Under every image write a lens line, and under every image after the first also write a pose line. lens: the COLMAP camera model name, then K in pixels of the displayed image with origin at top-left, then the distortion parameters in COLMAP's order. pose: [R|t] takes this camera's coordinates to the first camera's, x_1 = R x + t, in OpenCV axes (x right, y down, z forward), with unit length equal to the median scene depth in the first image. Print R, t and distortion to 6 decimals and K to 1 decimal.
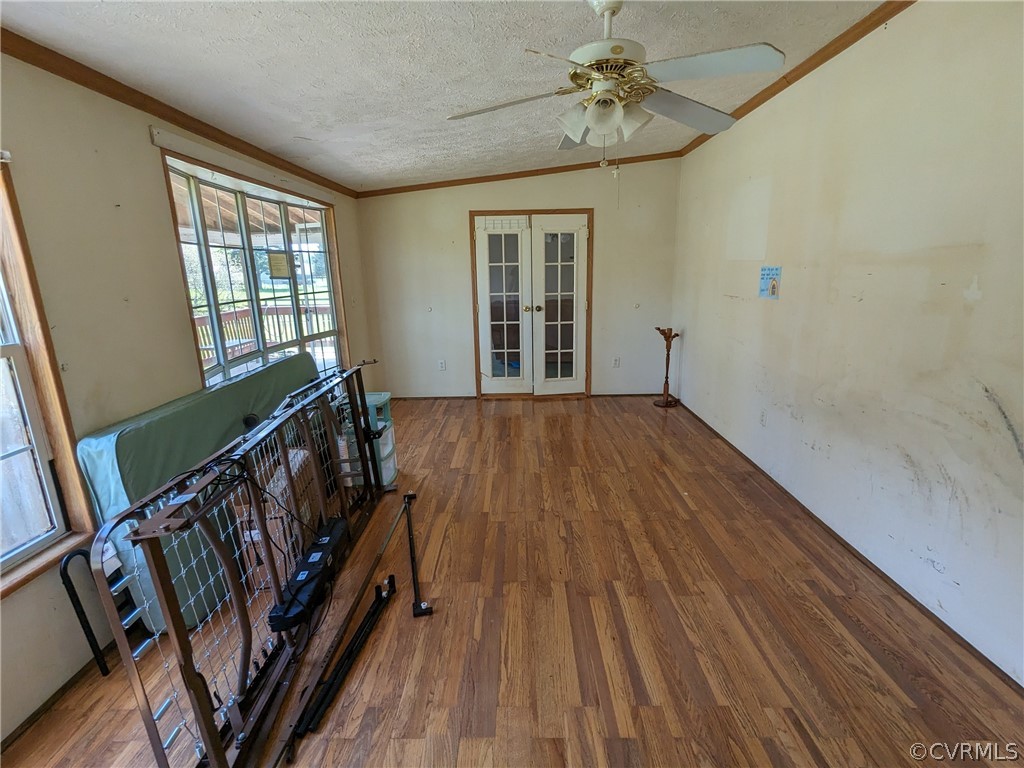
lens RADIAL K [[486.5, 0, 512.7], [0, 486.5, 382.8], [0, 0, 1]] dist [0.001112, 0.003314]
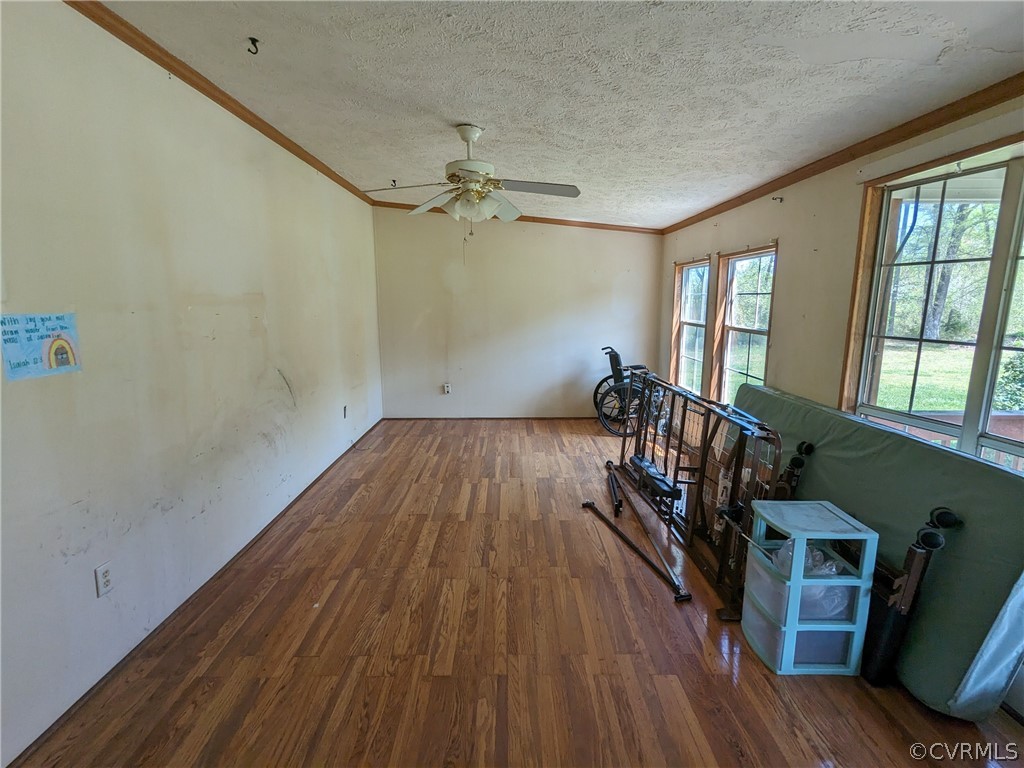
lens RADIAL K [[486.5, 0, 512.7], [0, 486.5, 382.8], [0, 0, 1]] dist [0.001112, 0.003314]
pose [[-0.999616, 0.023977, -0.013886, 0.076639], [0.016462, 0.917052, 0.398428, -0.518707], [0.022287, 0.398047, -0.917094, 2.125650]]
